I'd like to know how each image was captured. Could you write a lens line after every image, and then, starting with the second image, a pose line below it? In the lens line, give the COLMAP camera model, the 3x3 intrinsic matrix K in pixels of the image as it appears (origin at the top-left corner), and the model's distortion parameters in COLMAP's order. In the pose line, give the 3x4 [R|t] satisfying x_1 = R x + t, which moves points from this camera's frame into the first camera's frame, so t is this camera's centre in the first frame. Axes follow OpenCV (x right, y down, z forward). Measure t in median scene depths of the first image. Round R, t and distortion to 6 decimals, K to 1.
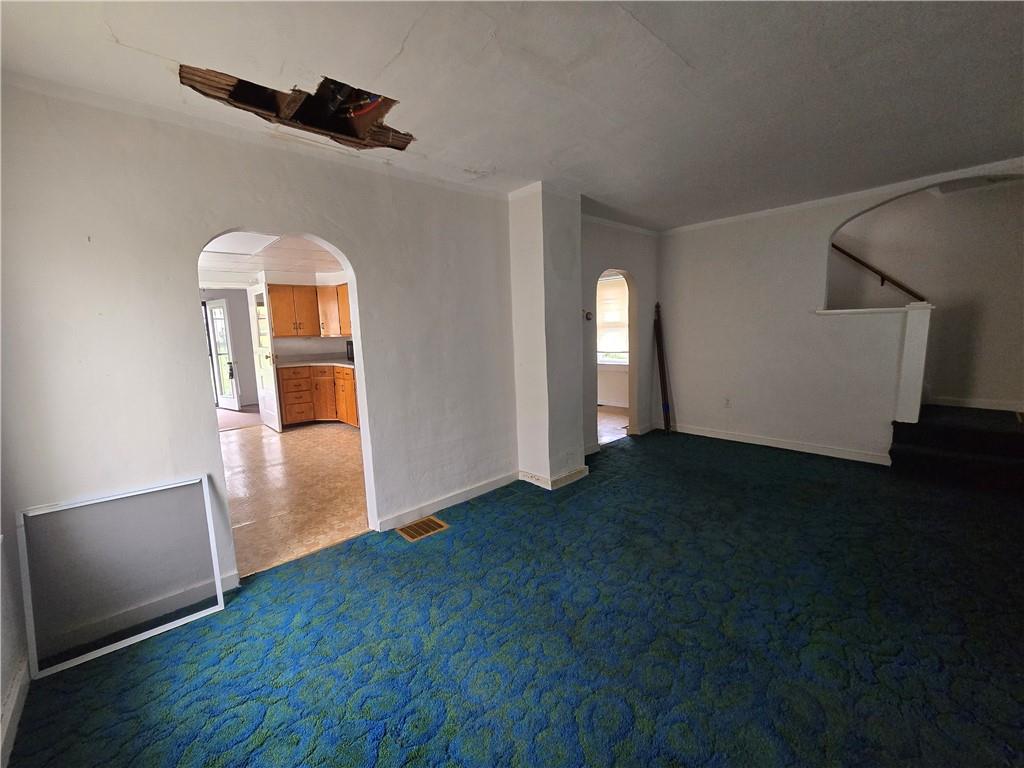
lens RADIAL K [[418.8, 0, 508.8], [0, 418.8, 380.9], [0, 0, 1]] dist [-0.004409, -0.000556]
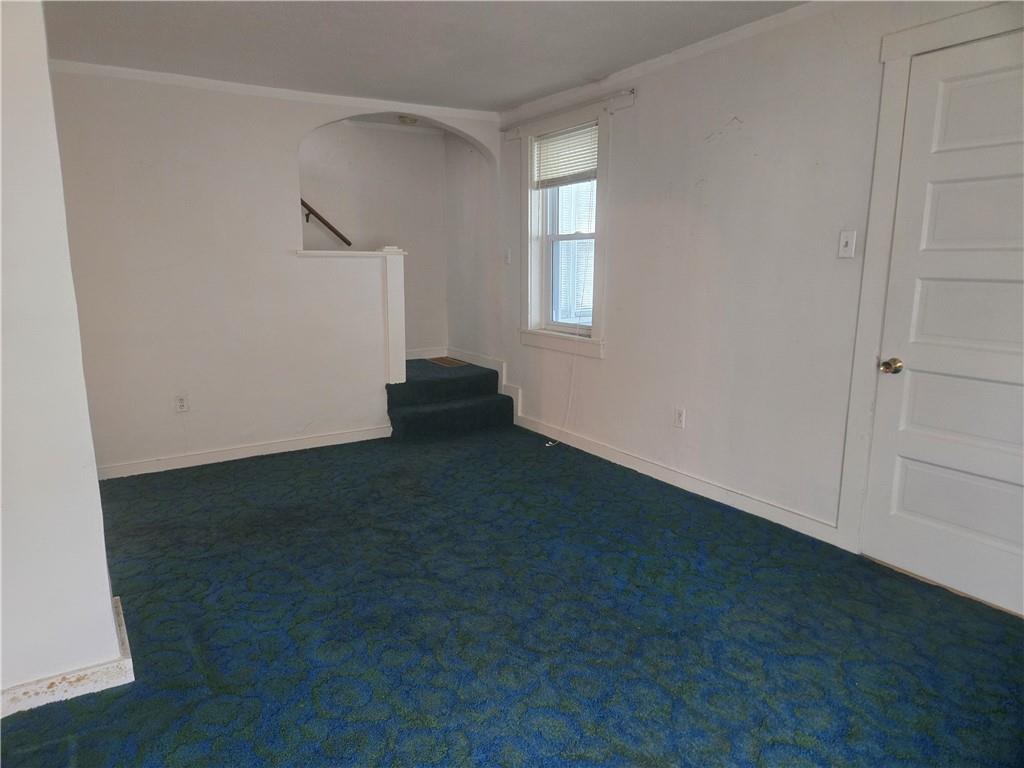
lens RADIAL K [[673.3, 0, 508.2], [0, 673.3, 388.3], [0, 0, 1]] dist [0.047630, -0.009123]
pose [[0.203565, -0.153994, 0.966875, -0.516402], [0.124474, 0.983610, 0.130453, -0.063525], [-0.971117, 0.093795, 0.219397, 0.613812]]
